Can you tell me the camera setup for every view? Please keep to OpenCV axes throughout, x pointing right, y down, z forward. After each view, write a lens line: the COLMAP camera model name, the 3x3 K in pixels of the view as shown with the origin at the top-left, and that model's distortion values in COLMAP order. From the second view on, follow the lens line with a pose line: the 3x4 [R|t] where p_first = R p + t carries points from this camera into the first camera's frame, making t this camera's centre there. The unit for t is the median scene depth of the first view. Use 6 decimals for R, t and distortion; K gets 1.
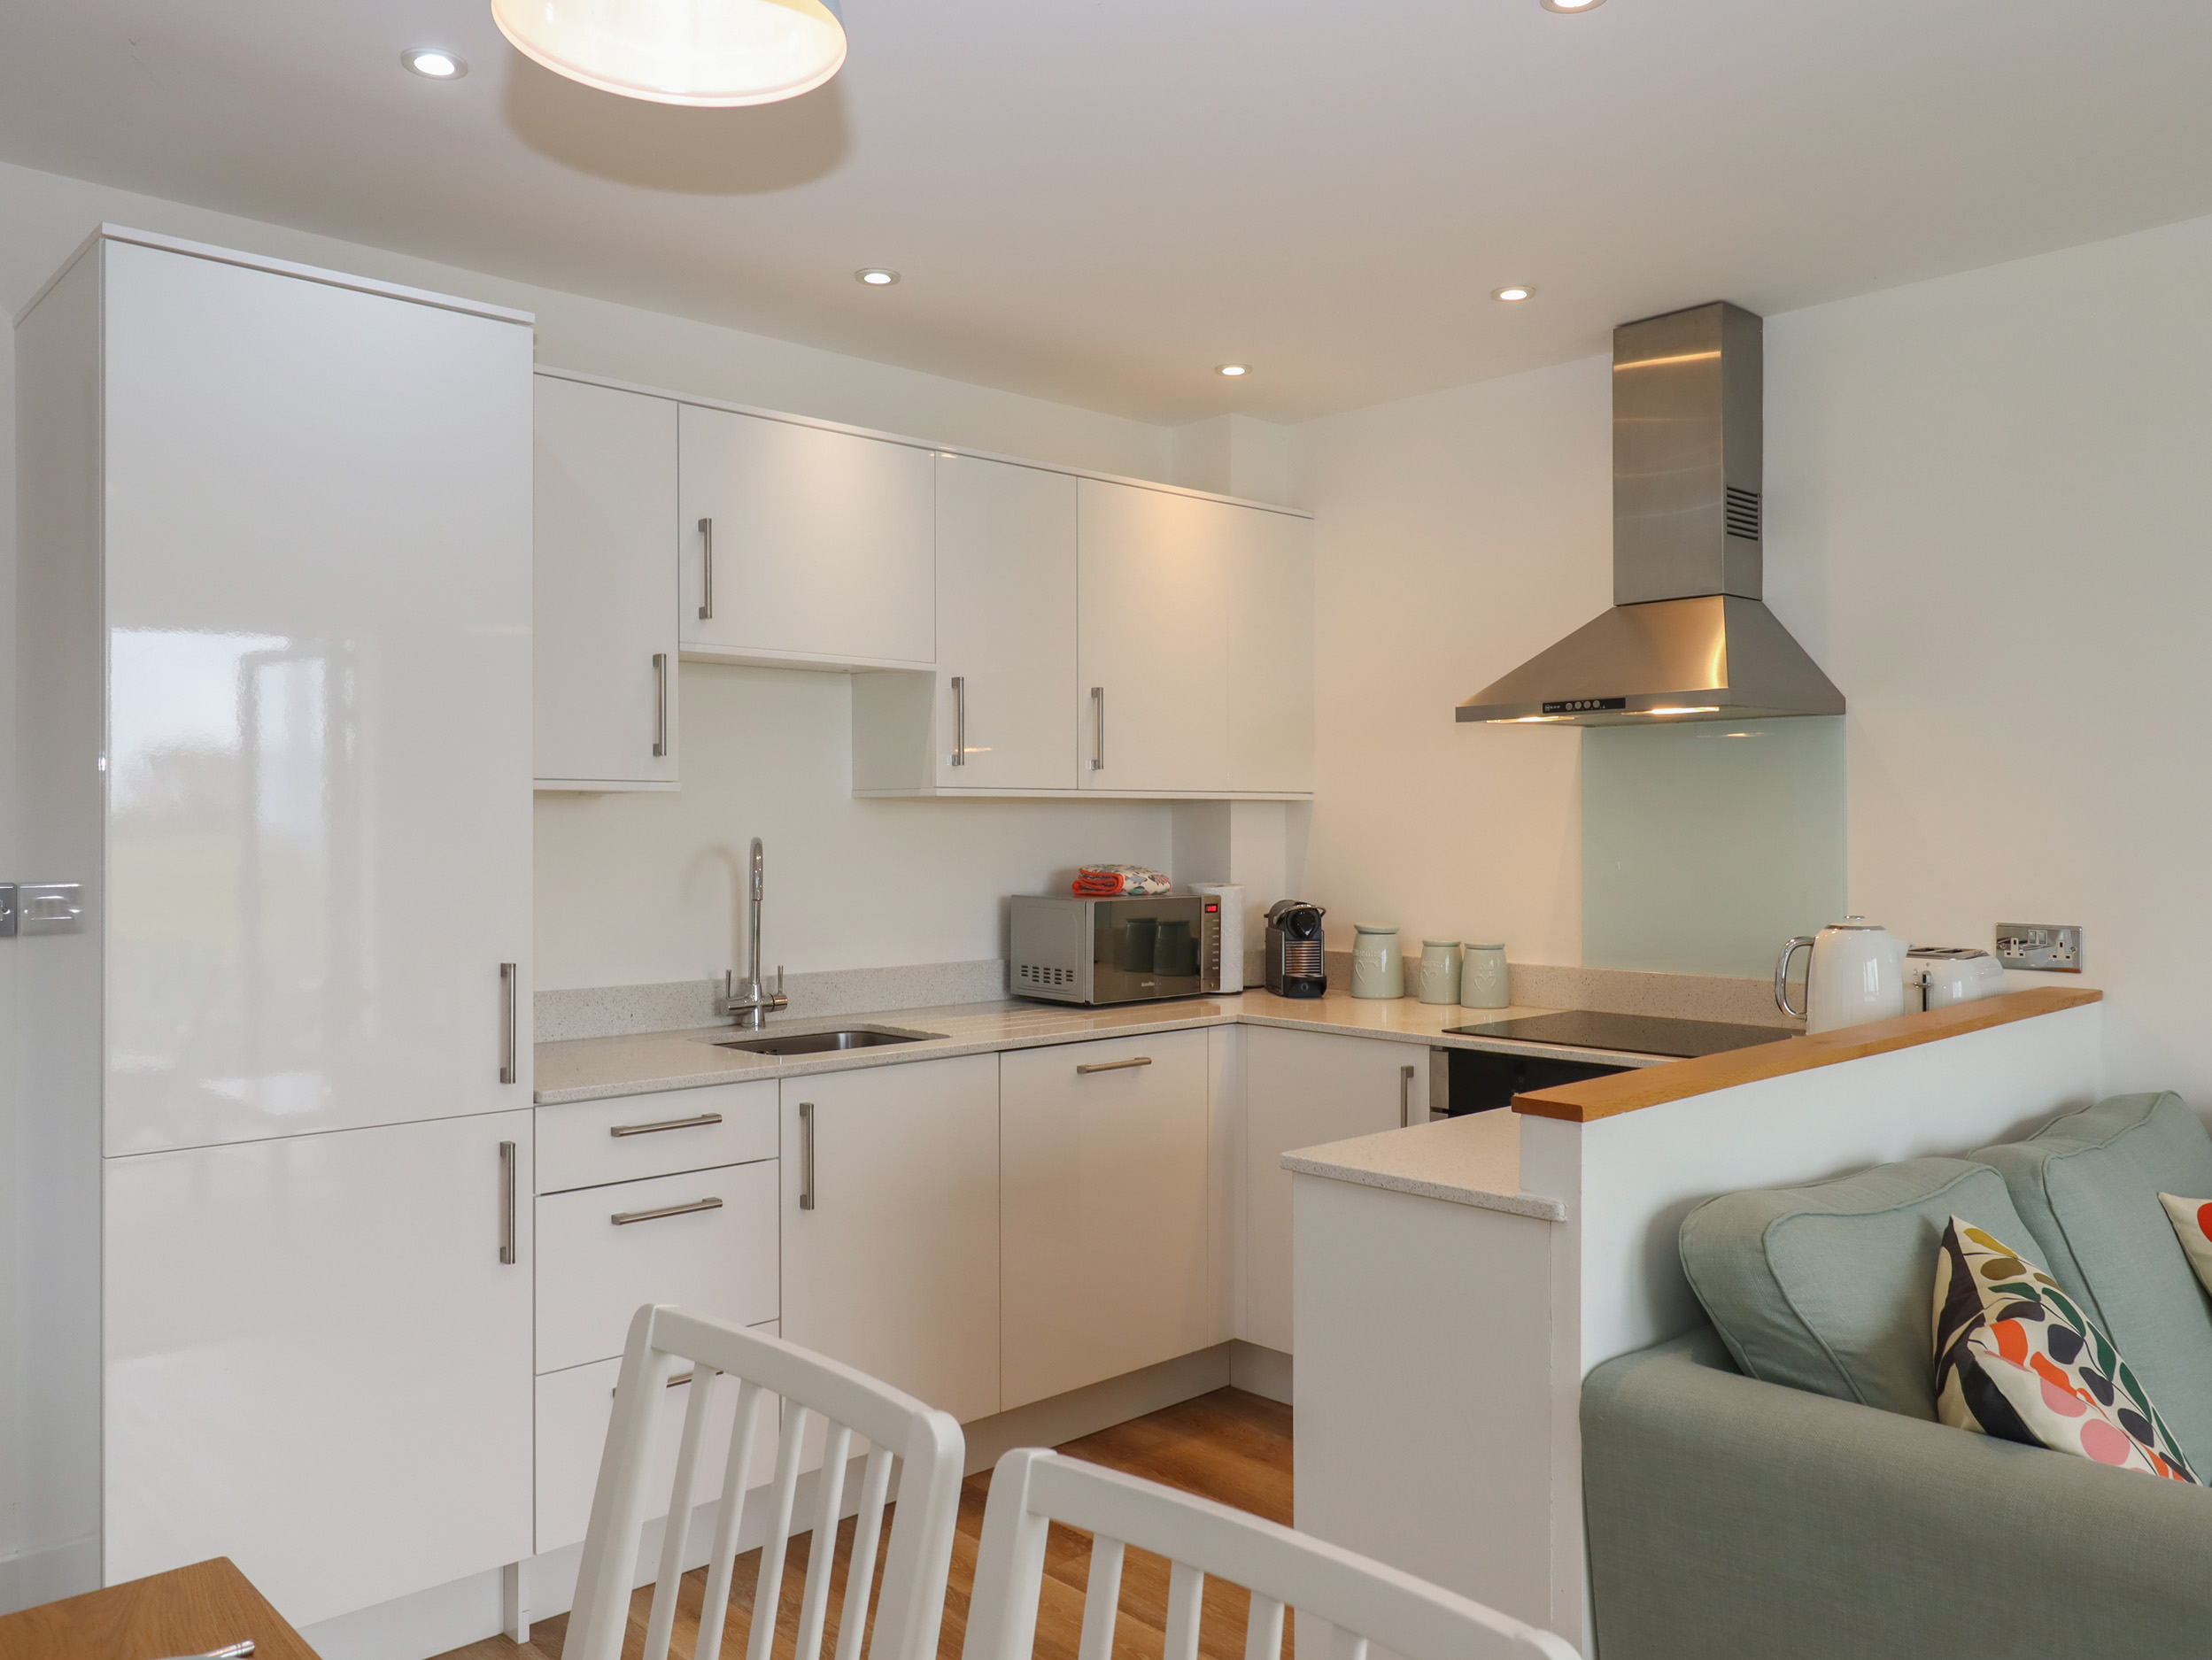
lens RADIAL K [[1643.7, 0, 1152.6], [0, 1643.7, 830.4], [0, 0, 1]] dist [0.008698, -0.000269]
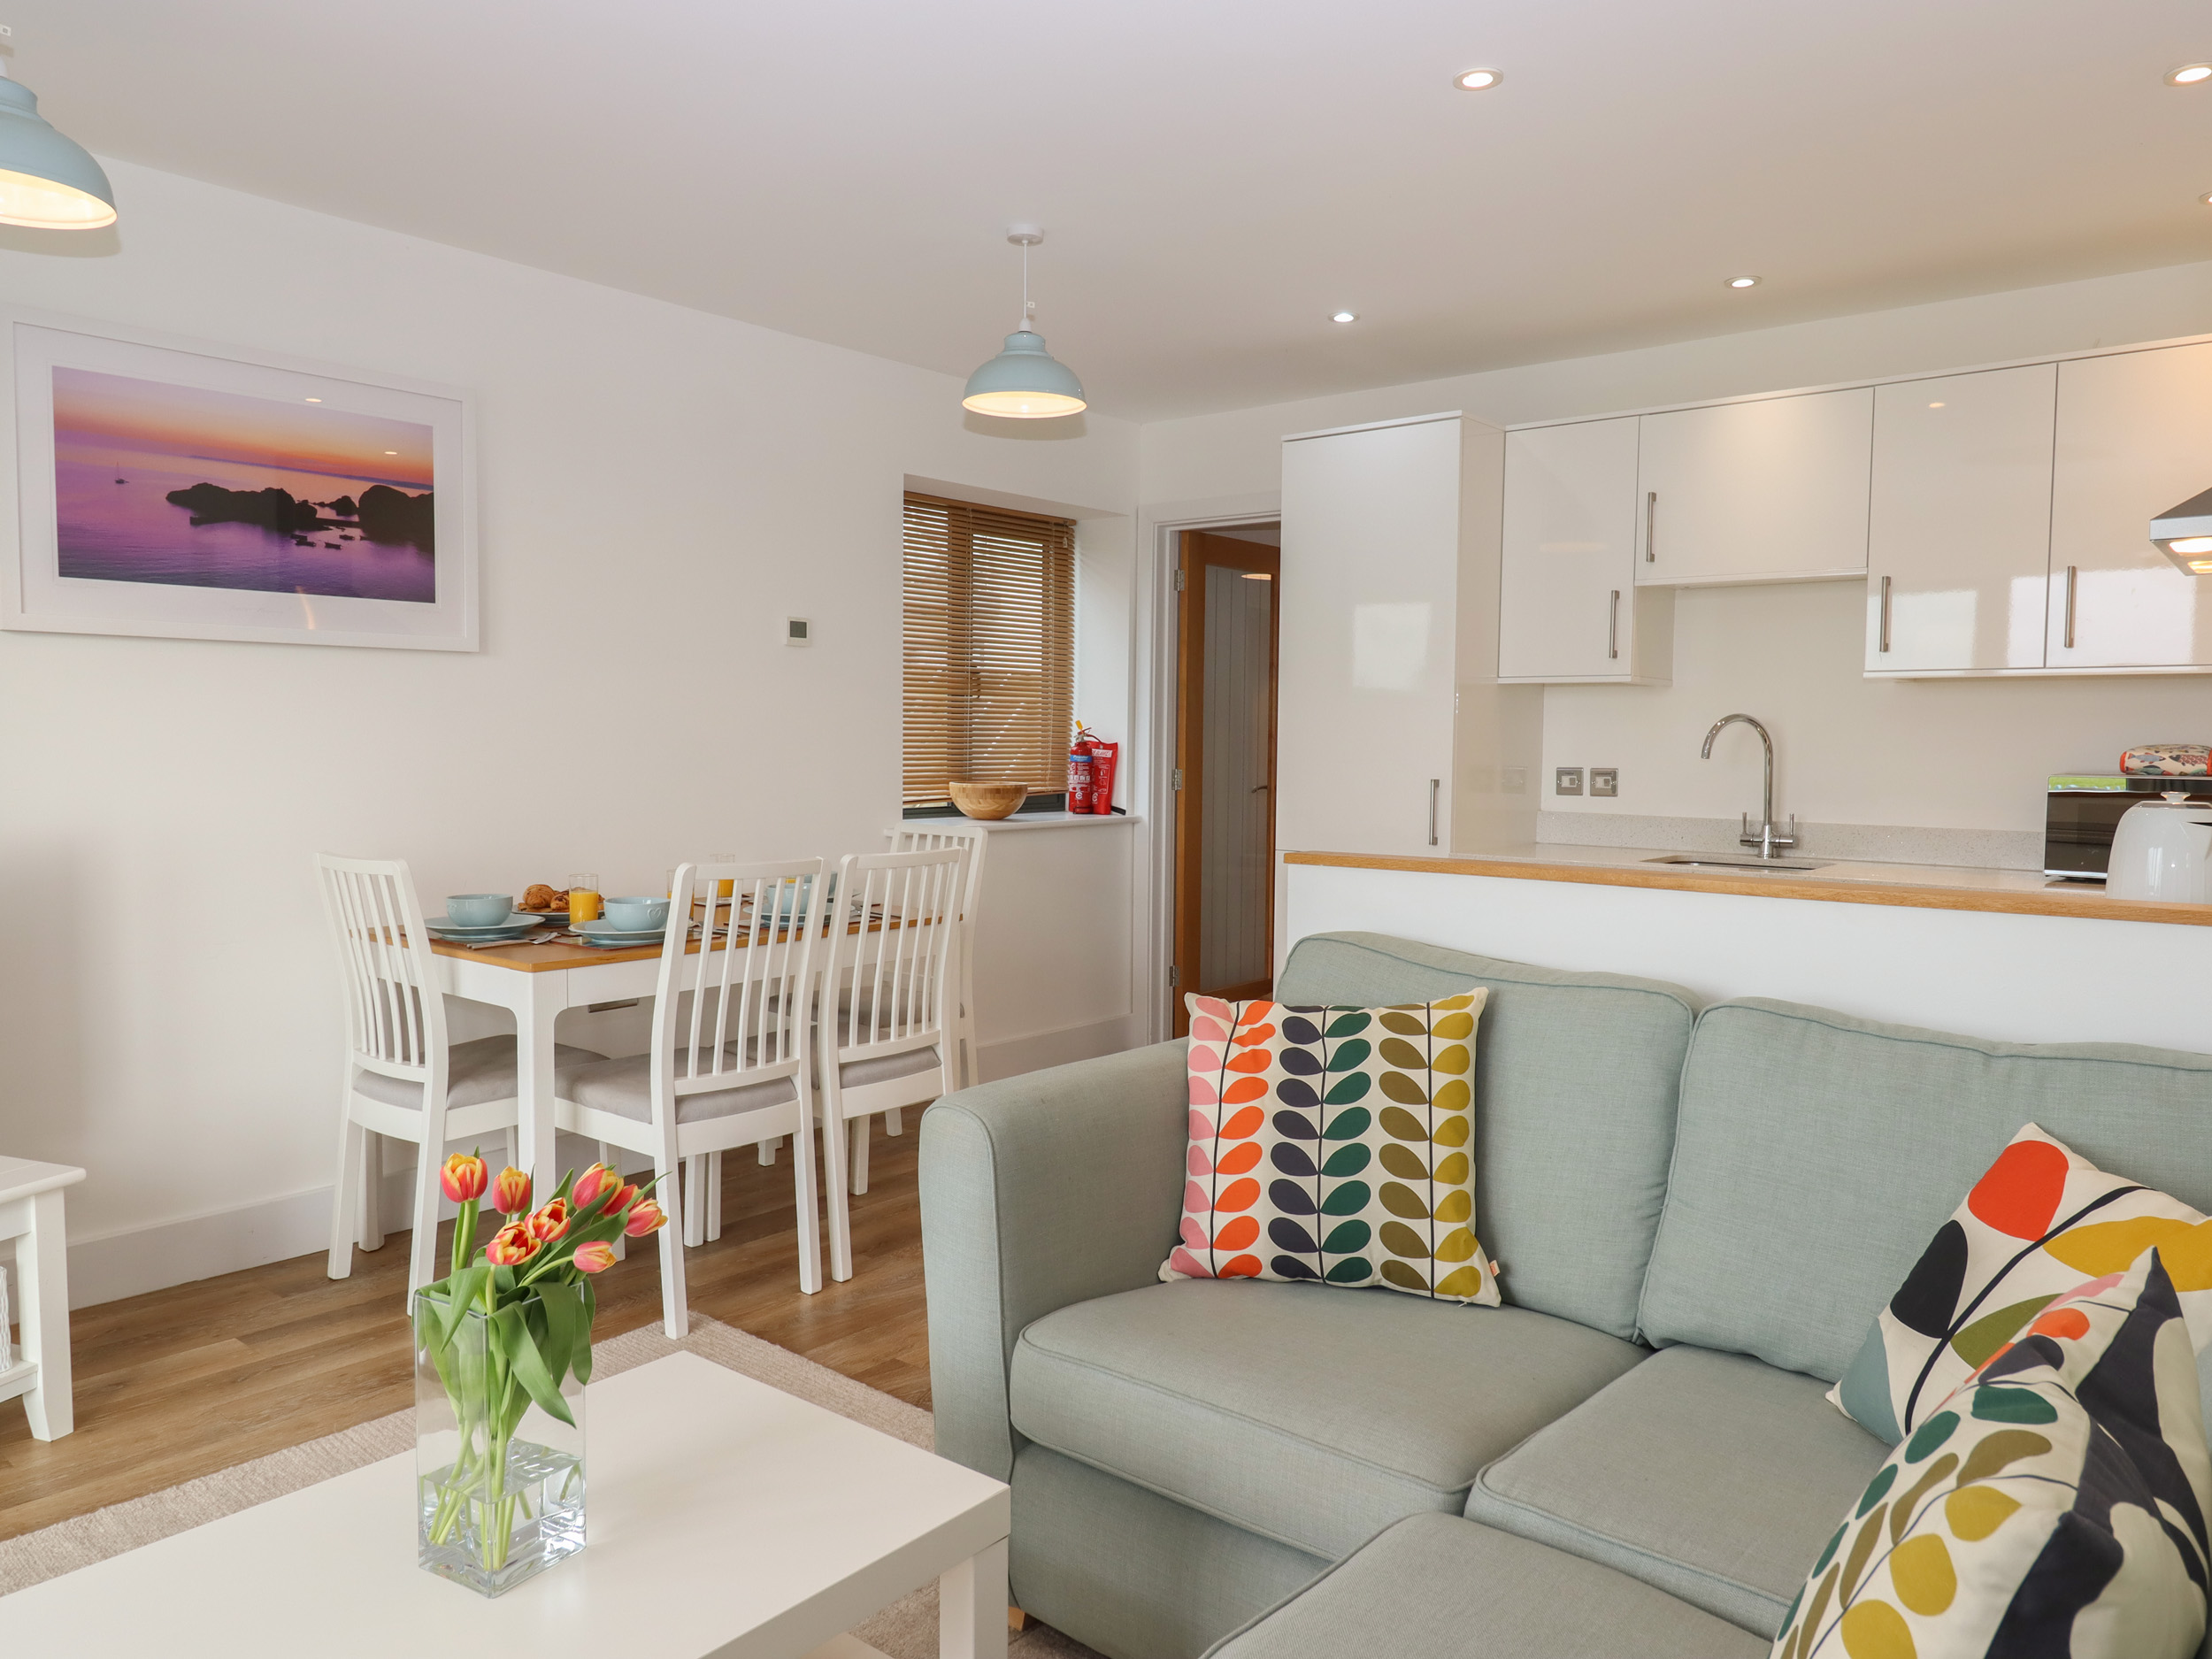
lens RADIAL K [[1500.5, 0, 1106.0], [0, 1500.5, 829.5], [0, 0, 1]] dist [-0.053972, -0.000249]
pose [[0.119601, 0.060458, -0.990980, 0.869490], [-0.011060, 0.998163, 0.059562, 0.030777], [0.992760, 0.003836, 0.120050, 0.320508]]
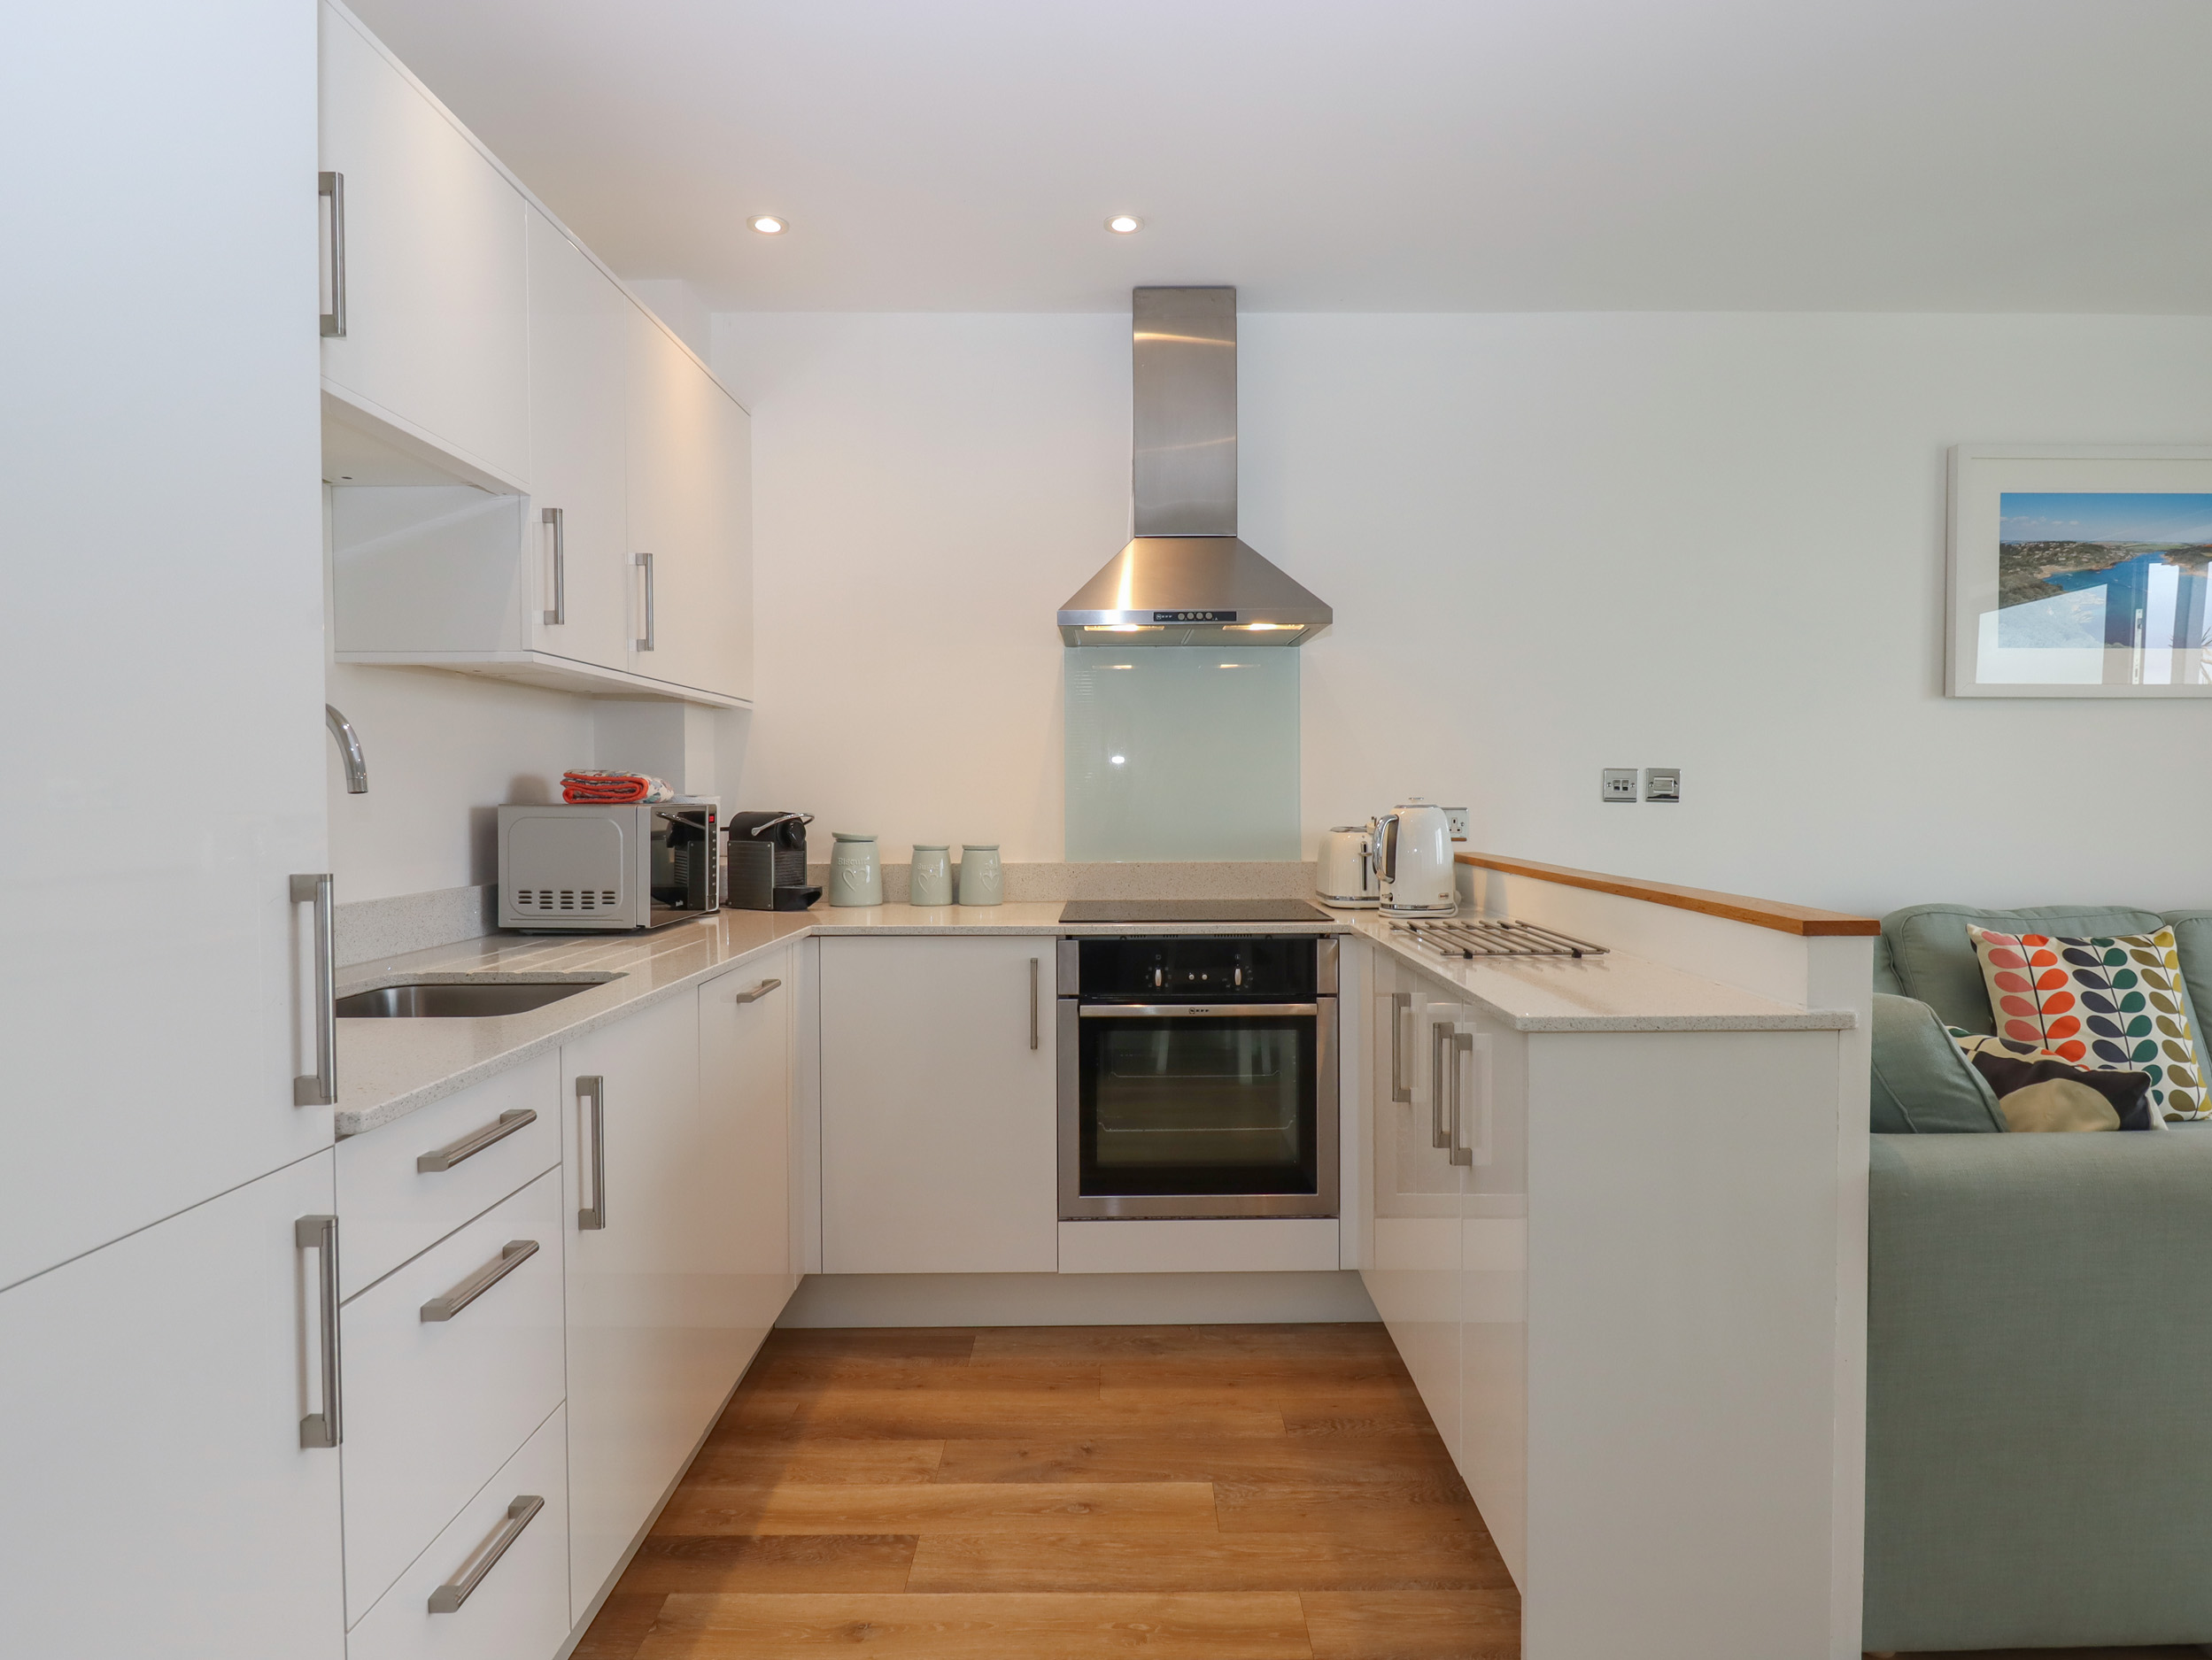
lens RADIAL K [[1297.1, 0, 1106.0], [0, 1297.1, 830.0], [0, 0, 1]] dist [0.002729, -0.001761]
pose [[0.694036, -0.020174, 0.719658, -0.377281], [0.003287, 0.999686, 0.024855, 0.042077], [-0.719933, -0.014884, 0.693884, 0.394509]]
